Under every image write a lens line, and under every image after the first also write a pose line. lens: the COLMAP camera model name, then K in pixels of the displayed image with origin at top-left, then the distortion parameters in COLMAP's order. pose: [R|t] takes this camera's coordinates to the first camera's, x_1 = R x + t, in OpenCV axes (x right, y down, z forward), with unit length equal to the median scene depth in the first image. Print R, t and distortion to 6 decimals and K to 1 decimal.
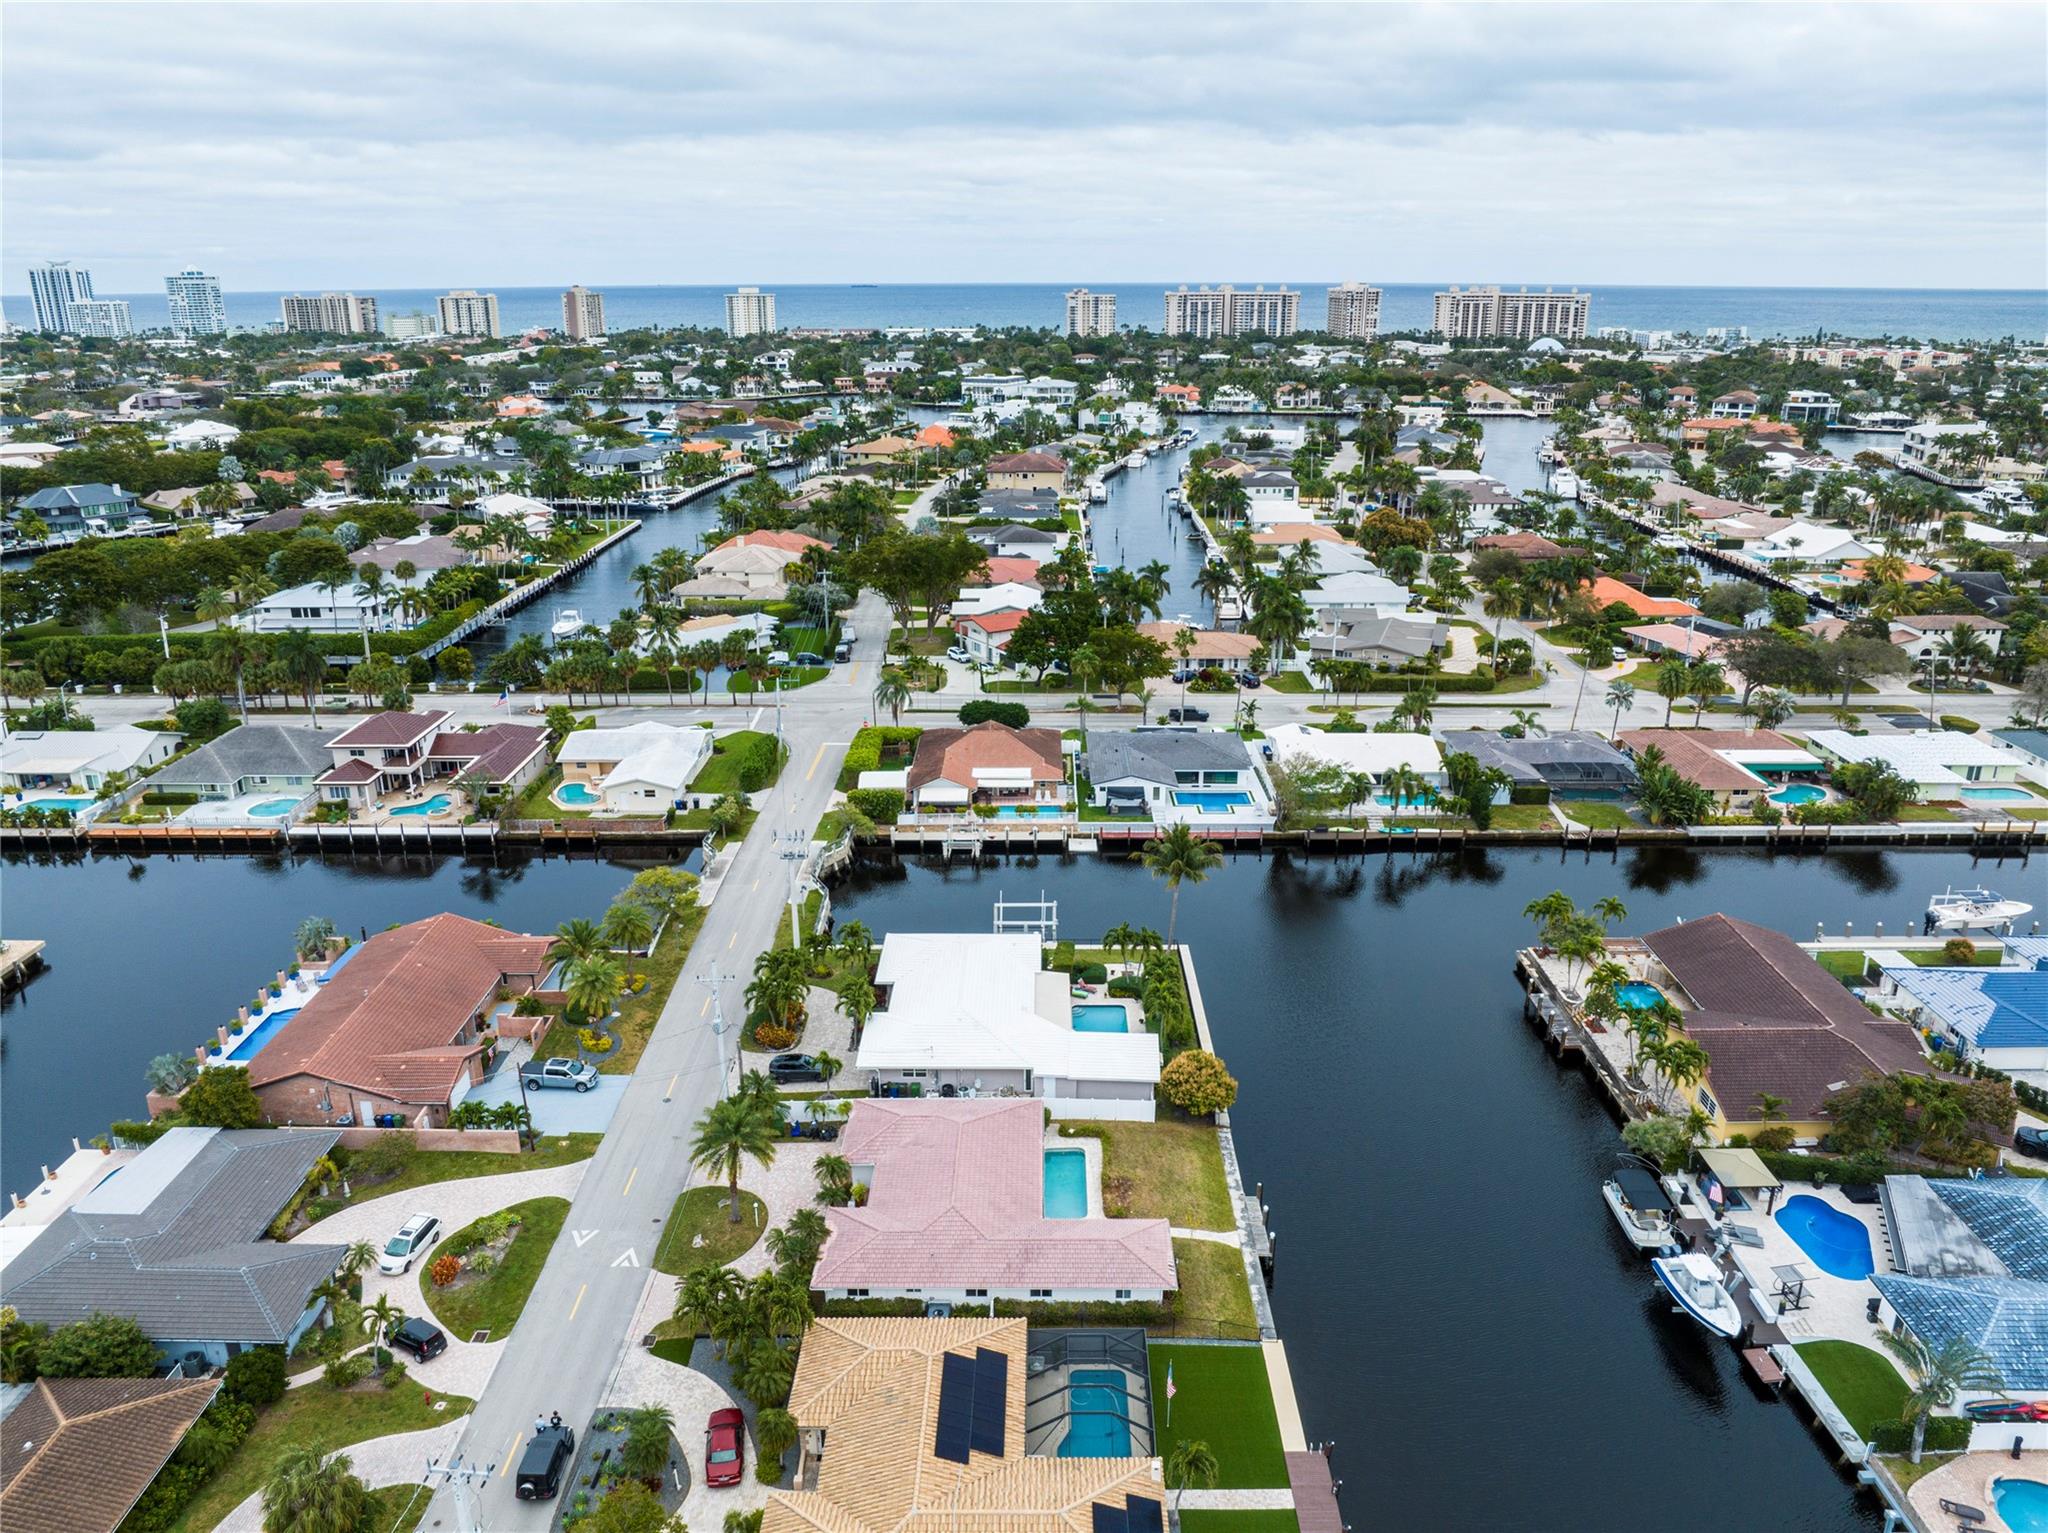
lens RADIAL K [[1457.7, 0, 1045.4], [0, 1457.7, 759.8], [0, 0, 1]] dist [-0.043823, 0.006952]
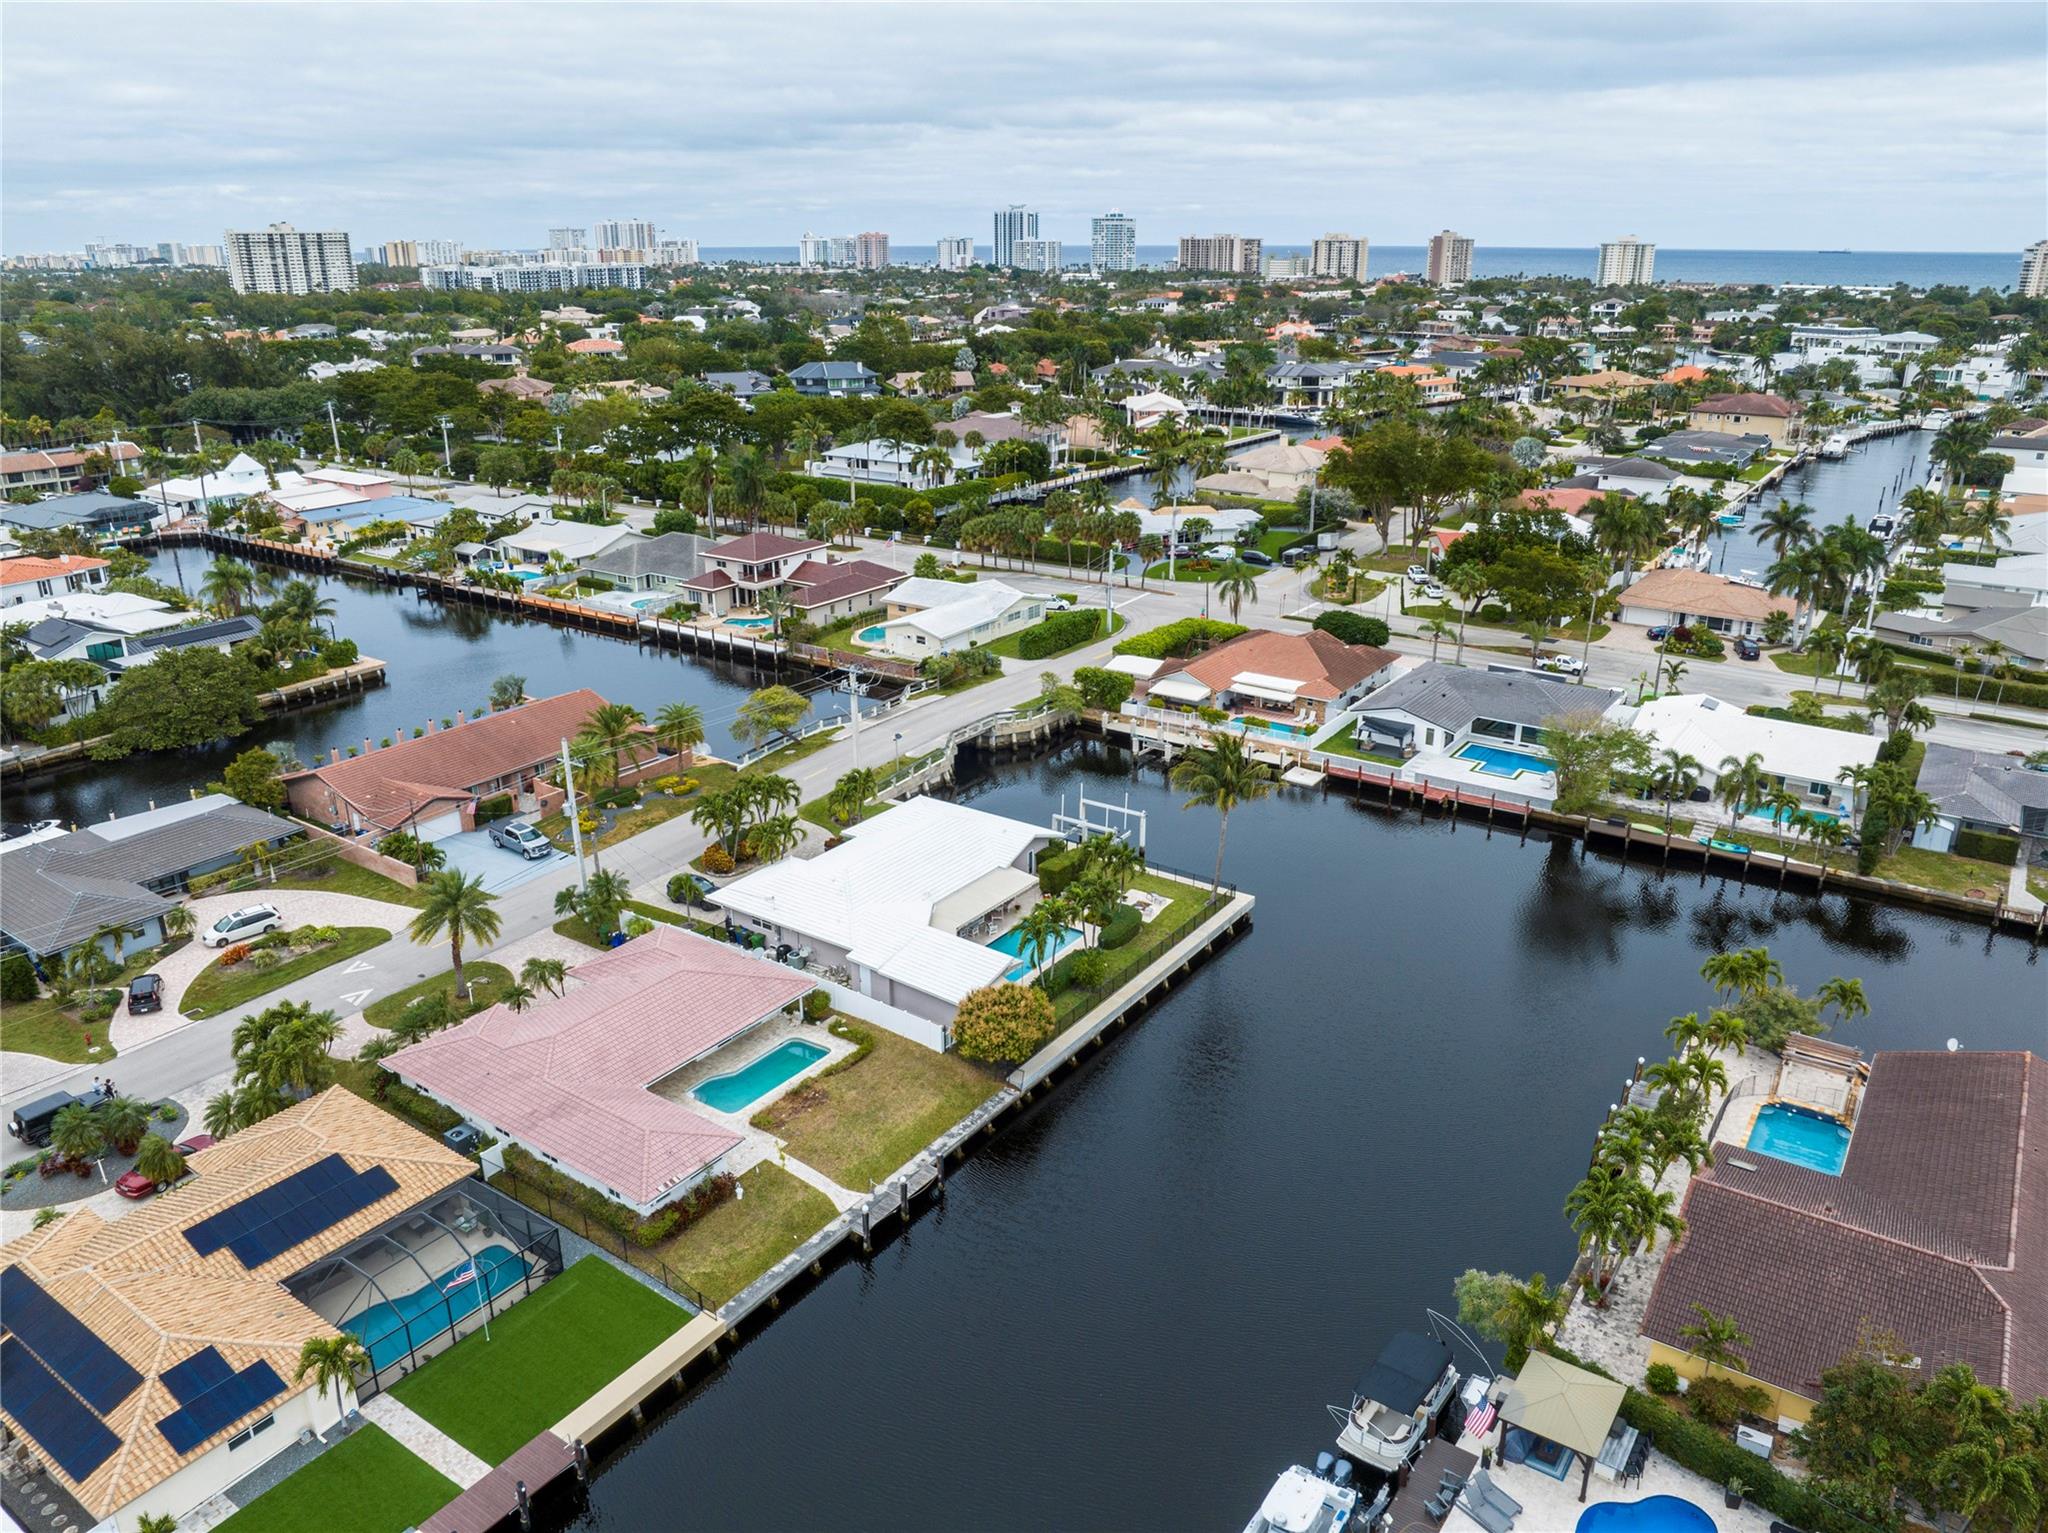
lens RADIAL K [[1457.7, 0, 1028.1], [0, 1457.7, 781.3], [0, 0, 1]] dist [-0.043823, 0.006952]
pose [[0.819207, 0.199583, -0.537649, 0.327030], [-0.179669, 0.979612, 0.089888, 0.015508], [0.544628, 0.022961, 0.838364, 0.228798]]
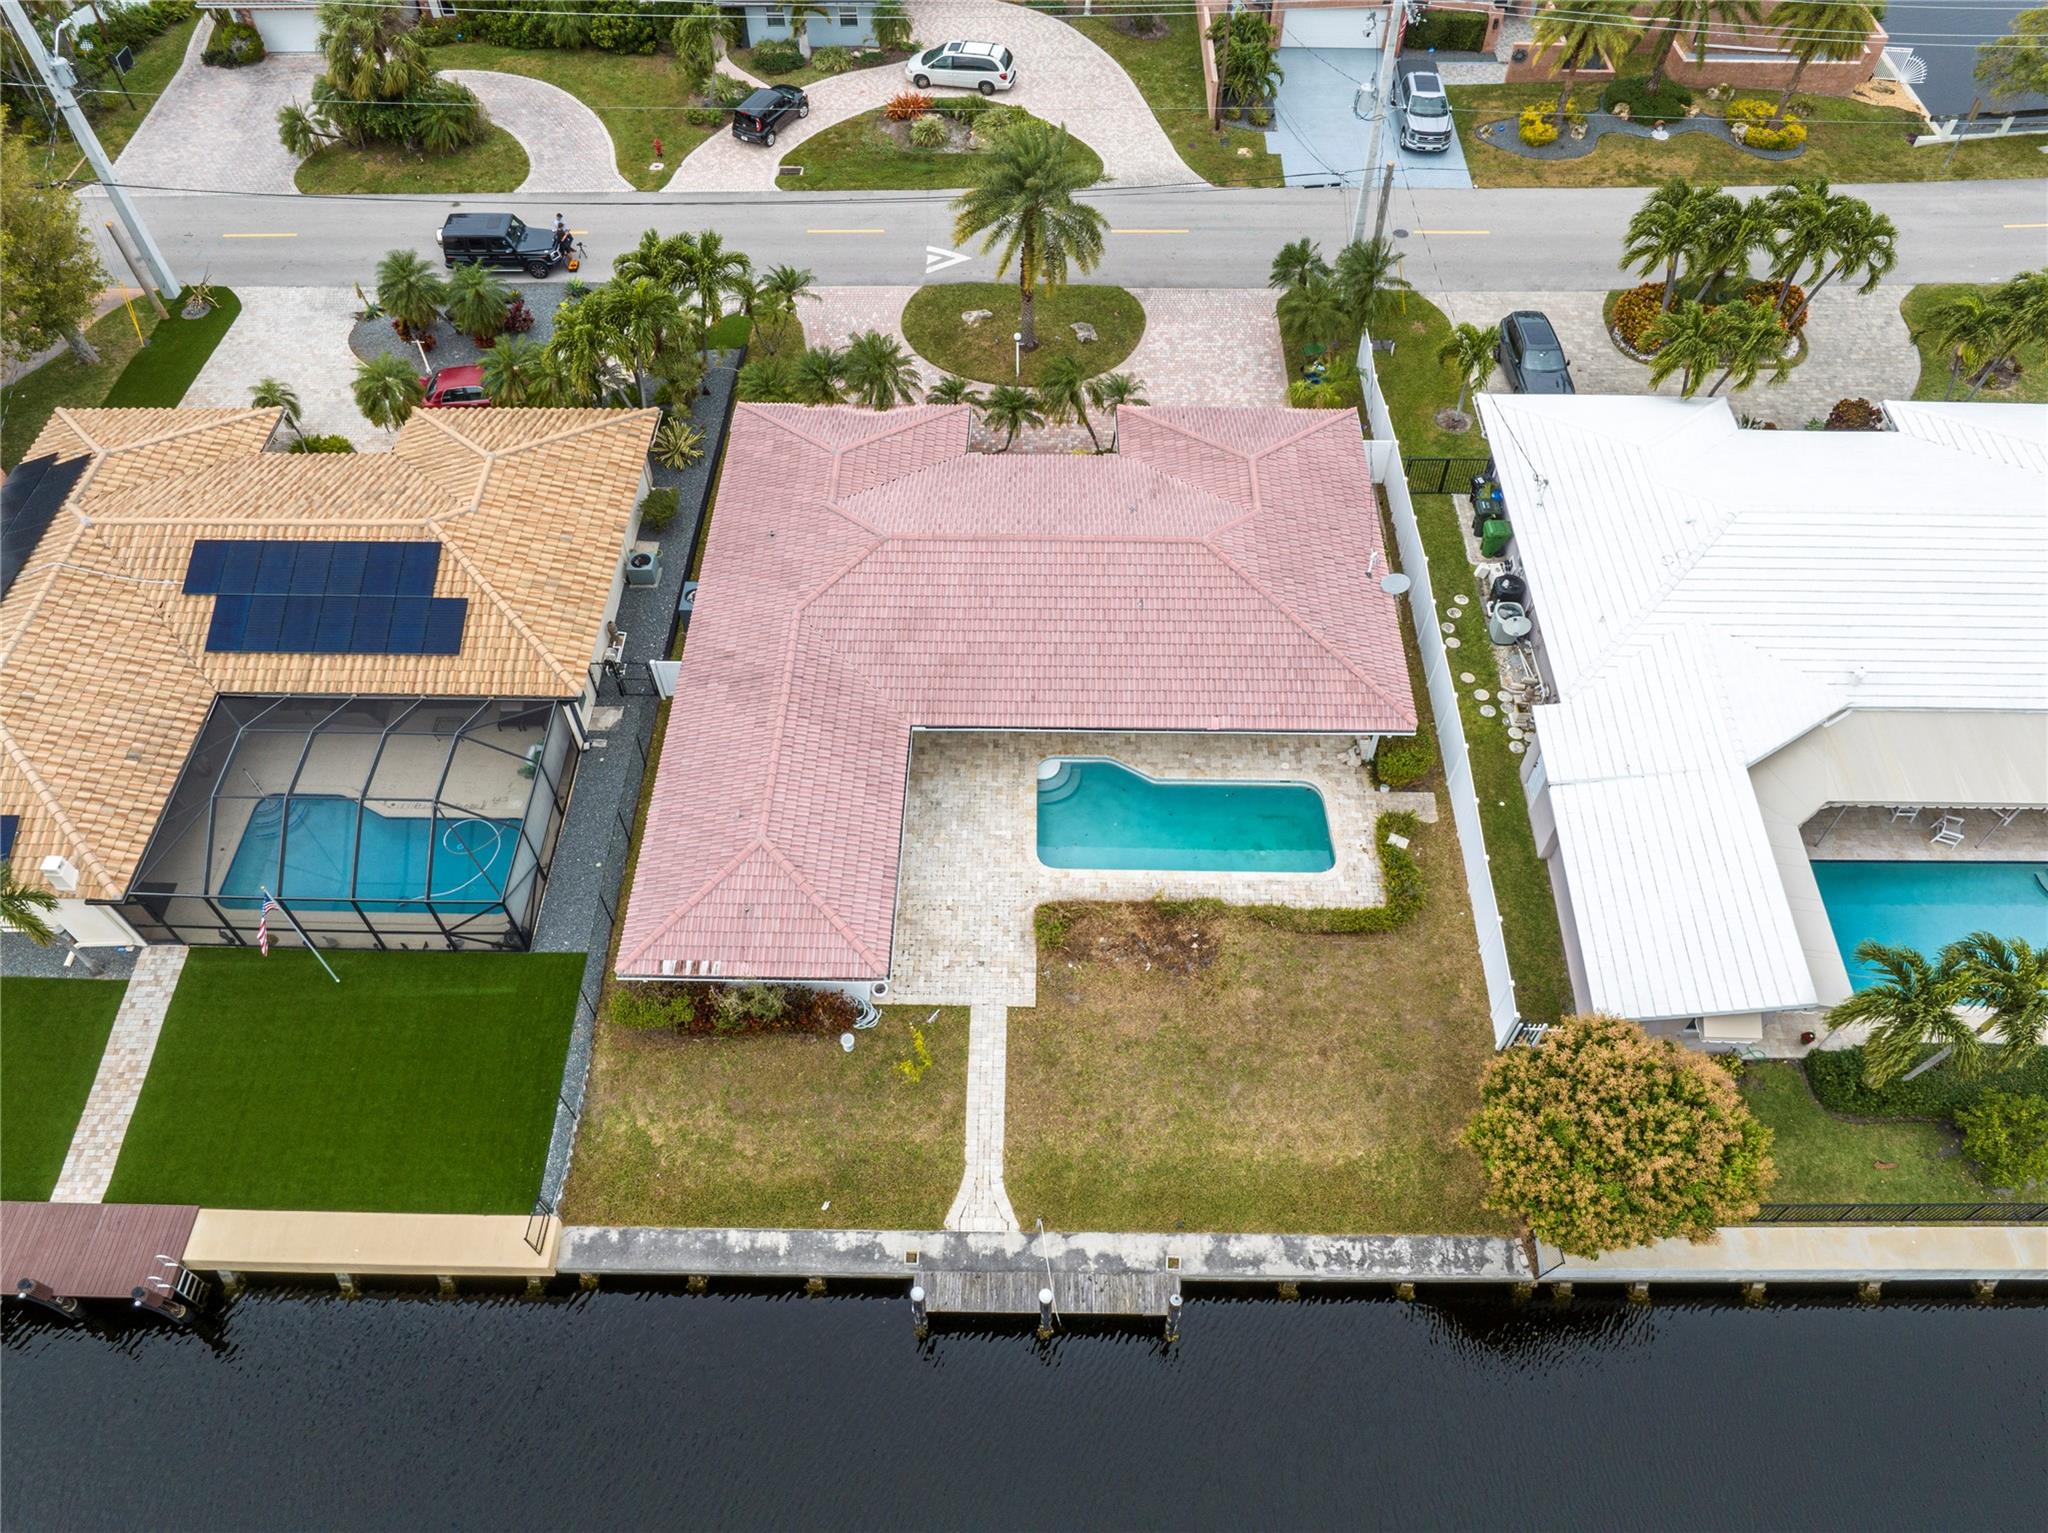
lens RADIAL K [[1457.7, 0, 1023.7], [0, 1457.7, 759.8], [0, 0, 1]] dist [-0.043823, 0.006952]
pose [[-0.017209, 0.787534, -0.616031, 0.149884], [-0.313981, 0.580699, 0.751136, -0.007411], [0.949273, 0.206348, 0.237277, 0.511069]]
